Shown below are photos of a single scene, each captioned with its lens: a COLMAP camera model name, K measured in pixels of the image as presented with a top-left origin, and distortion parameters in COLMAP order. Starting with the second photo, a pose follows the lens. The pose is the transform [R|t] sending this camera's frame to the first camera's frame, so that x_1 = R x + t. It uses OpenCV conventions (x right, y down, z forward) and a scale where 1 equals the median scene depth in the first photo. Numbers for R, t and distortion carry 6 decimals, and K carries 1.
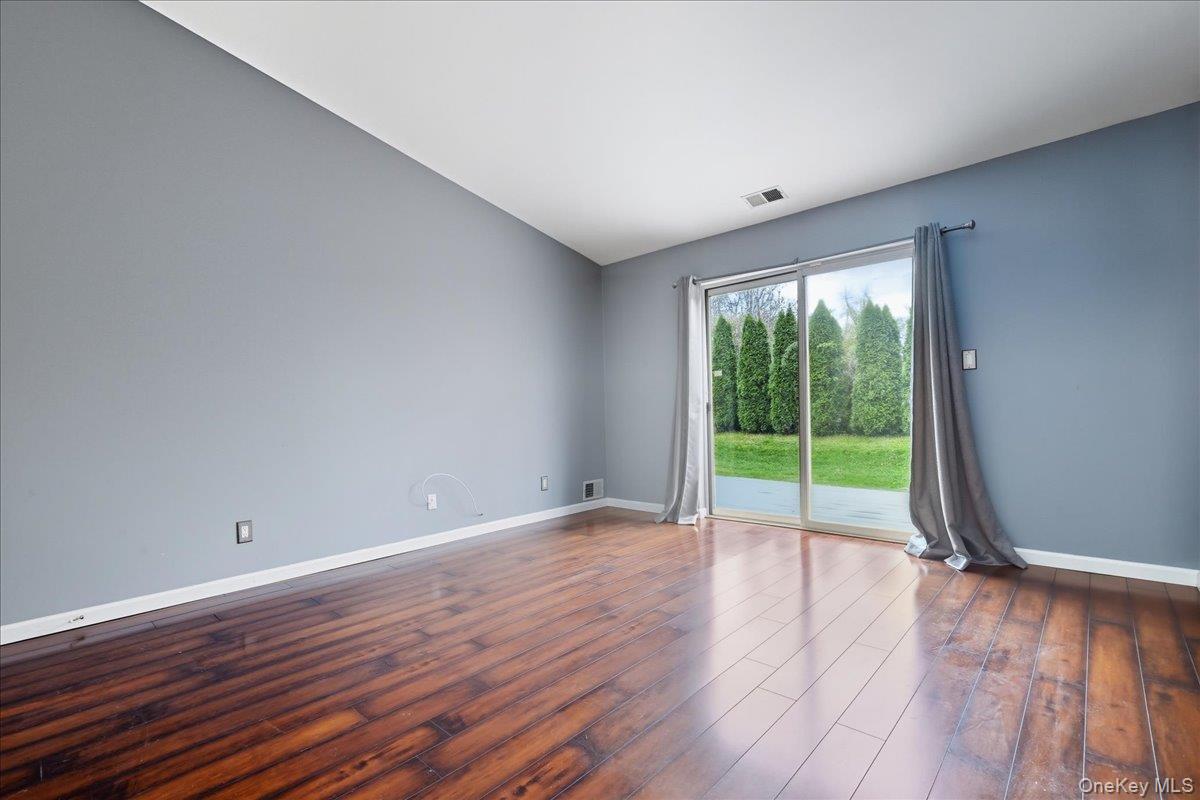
lens RADIAL K [[536.4, 0, 599.1], [0, 536.4, 408.5], [0, 0, 1]] dist [-0.000823, -0.000141]
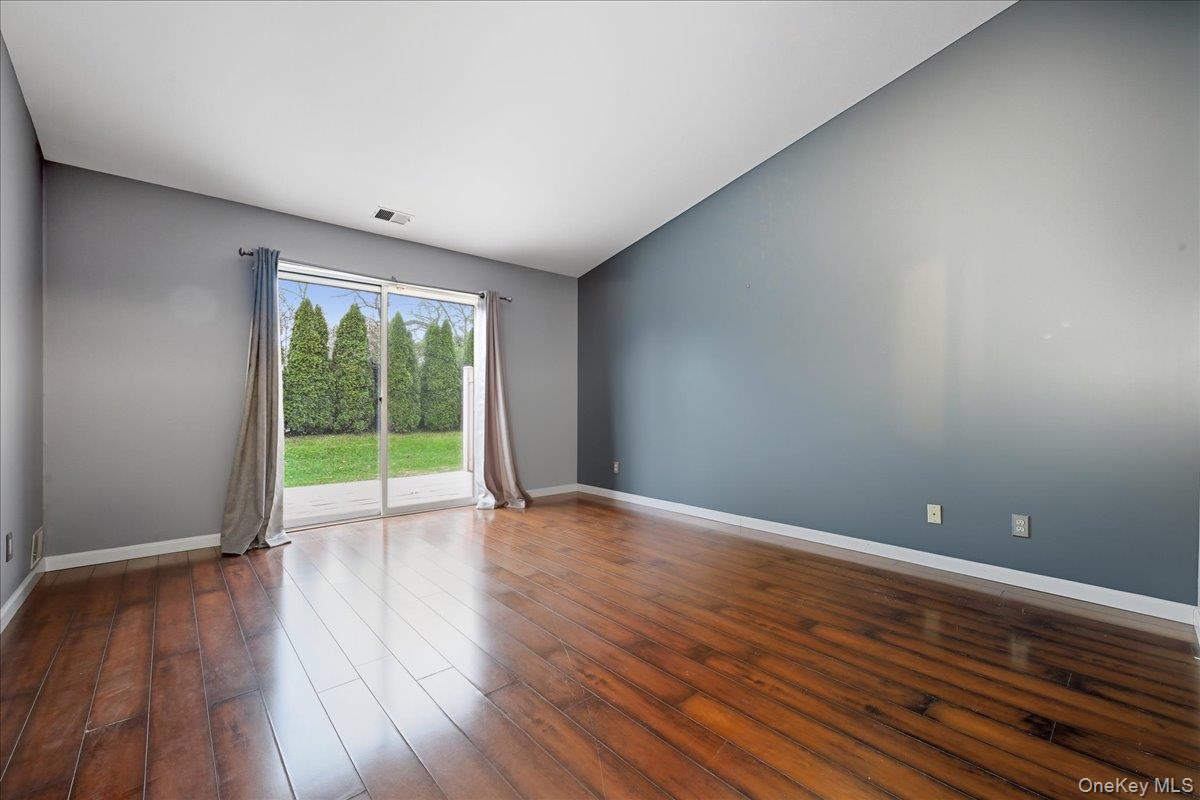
lens RADIAL K [[481.4, 0, 600.0], [0, 481.4, 400.0], [0, 0, 1]] dist [0.000756, 0.000056]
pose [[0.104483, 0.033533, 0.993961, -0.557548], [-0.003503, 0.999438, -0.033349, 0.012026], [-0.994520, 0.000003, 0.104542, 0.427008]]
